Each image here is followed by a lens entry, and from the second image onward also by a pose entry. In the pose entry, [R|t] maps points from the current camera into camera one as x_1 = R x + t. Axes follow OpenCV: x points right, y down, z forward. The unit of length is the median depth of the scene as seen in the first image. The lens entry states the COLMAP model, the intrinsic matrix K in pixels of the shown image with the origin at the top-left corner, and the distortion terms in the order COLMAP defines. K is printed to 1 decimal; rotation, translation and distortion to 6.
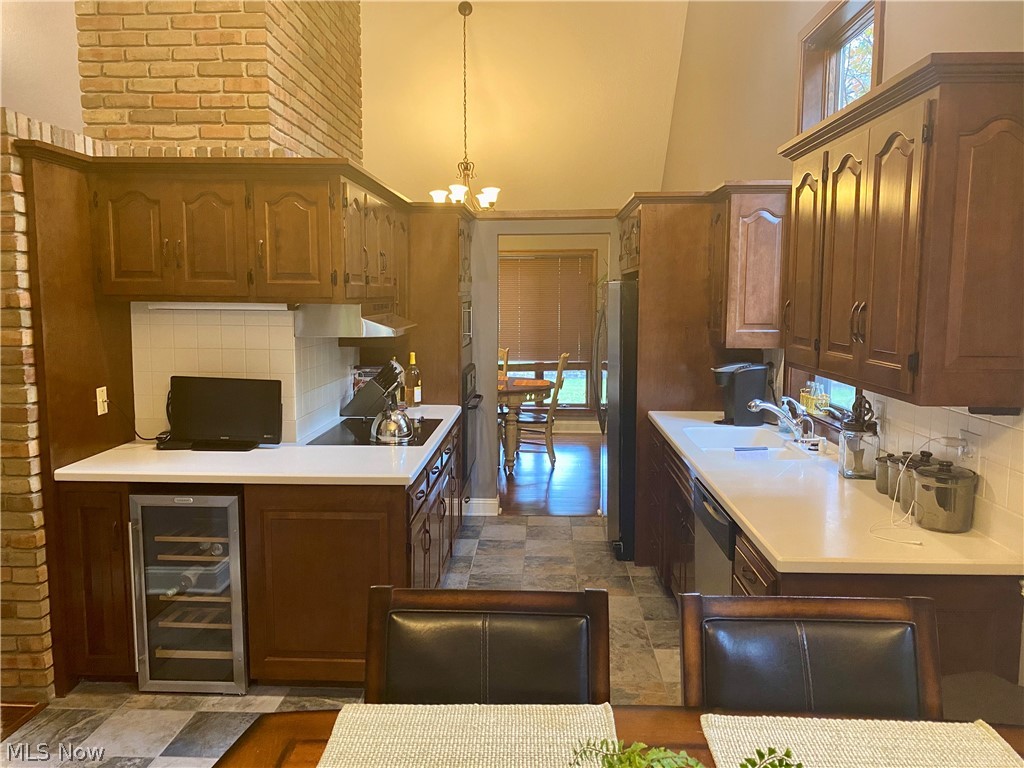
lens RADIAL K [[779.4, 0, 511.7], [0, 779.4, 382.5], [0, 0, 1]] dist [0.011173, -0.000773]
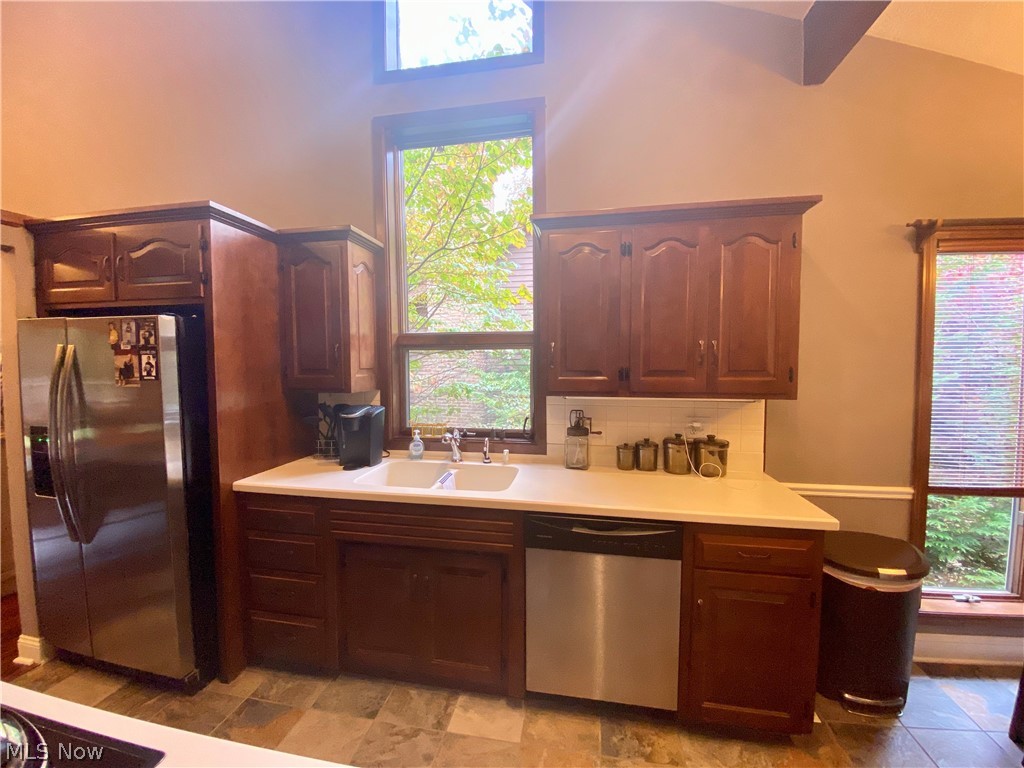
lens RADIAL K [[415.8, 0, 513.0], [0, 415.8, 384.3], [0, 0, 1]] dist [-0.005027, -0.005218]
pose [[0.135420, -0.052918, 0.989374, -0.219757], [0.109585, 0.993246, 0.038125, -0.052384], [-0.984709, 0.103257, 0.140305, 0.712649]]
